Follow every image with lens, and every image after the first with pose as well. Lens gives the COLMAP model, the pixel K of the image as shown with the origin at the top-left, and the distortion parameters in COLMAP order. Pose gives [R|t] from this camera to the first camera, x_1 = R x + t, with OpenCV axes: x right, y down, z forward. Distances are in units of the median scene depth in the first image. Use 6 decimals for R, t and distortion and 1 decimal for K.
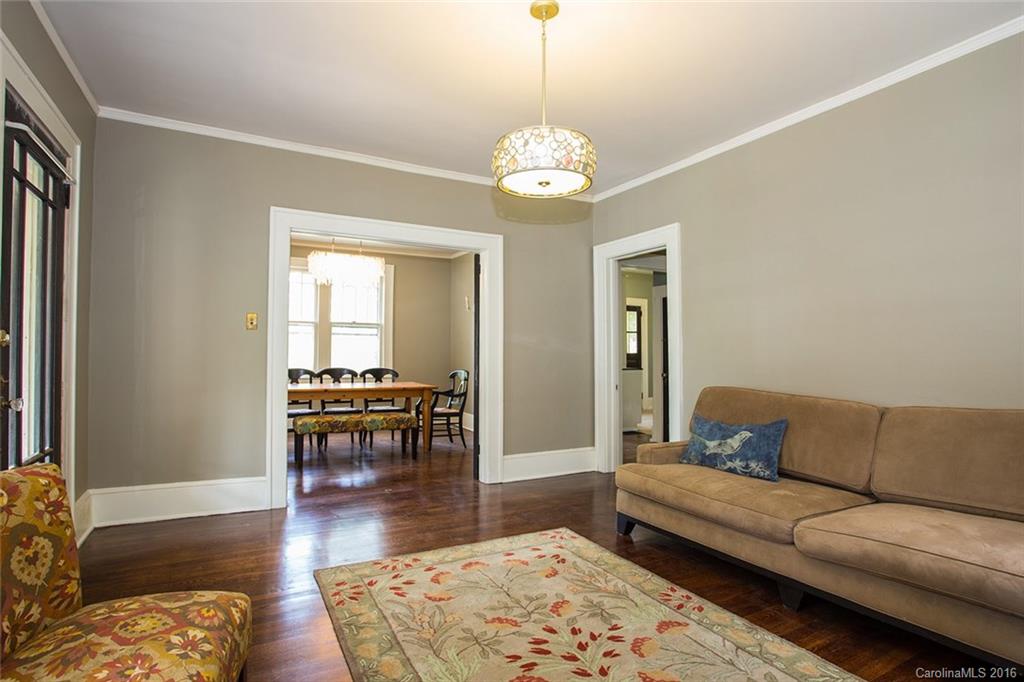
lens RADIAL K [[512.3, 0, 514.9], [0, 512.3, 347.8], [0, 0, 1]] dist [-0.077454, 0.027313]
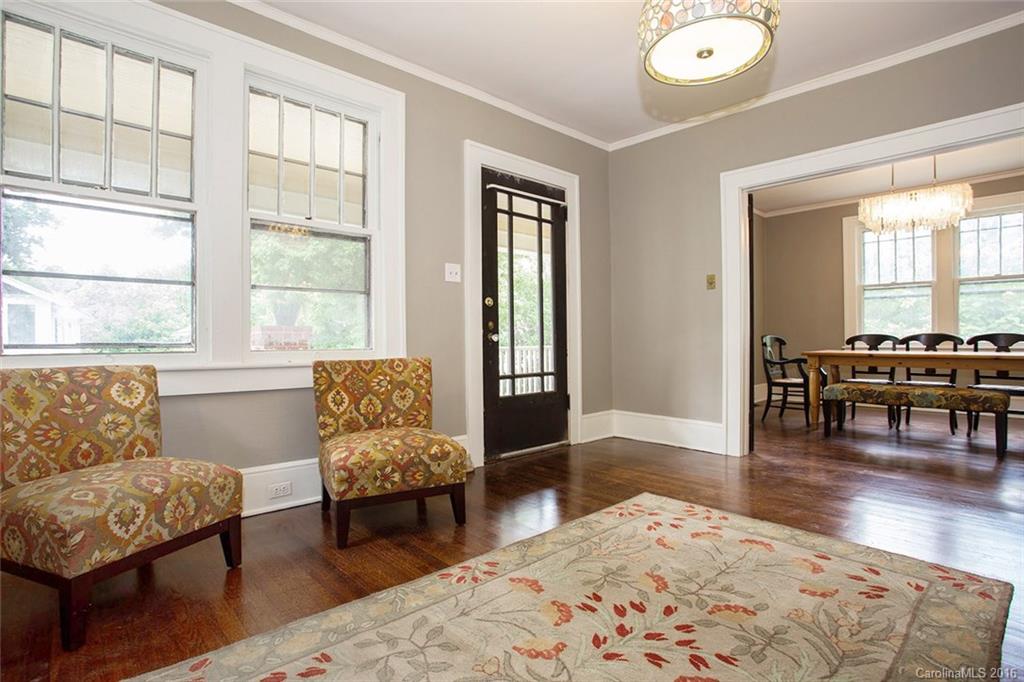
lens RADIAL K [[501.7, 0, 528.8], [0, 501.7, 342.5], [0, 0, 1]] dist [-0.071934, 0.028161]
pose [[0.272752, 0.002763, -0.962080, 0.594045], [0.022854, 0.999695, 0.009350, 0.087185], [0.961813, -0.024537, 0.272606, 0.438970]]
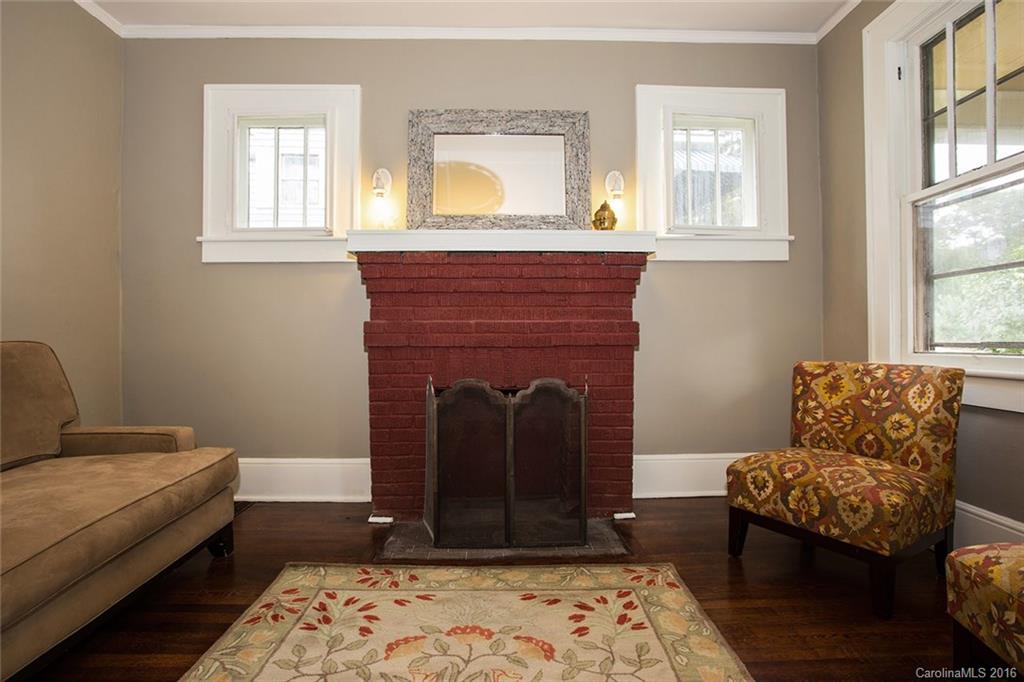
lens RADIAL K [[537.5, 0, 485.4], [0, 537.5, 341.9], [0, 0, 1]] dist [-0.081256, 0.034913]
pose [[-0.860331, 0.000280, 0.509736, -0.106612], [-0.007150, 0.999895, -0.012618, 0.094151], [-0.509686, -0.014500, -0.860239, 0.980995]]
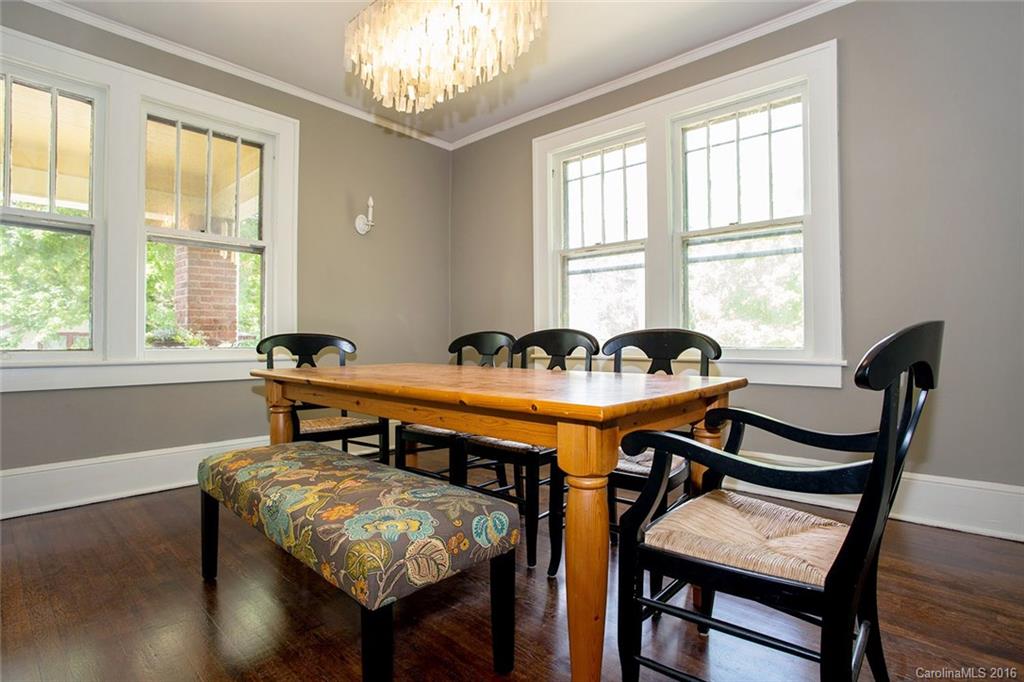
lens RADIAL K [[512.3, 0, 514.9], [0, 512.3, 347.8], [0, 0, 1]] dist [-0.077454, 0.027313]
pose [[0.314181, 0.002513, -0.949360, 0.040366], [0.016300, 0.999835, 0.008041, 0.133805], [0.949223, -0.018001, 0.314088, 2.271212]]
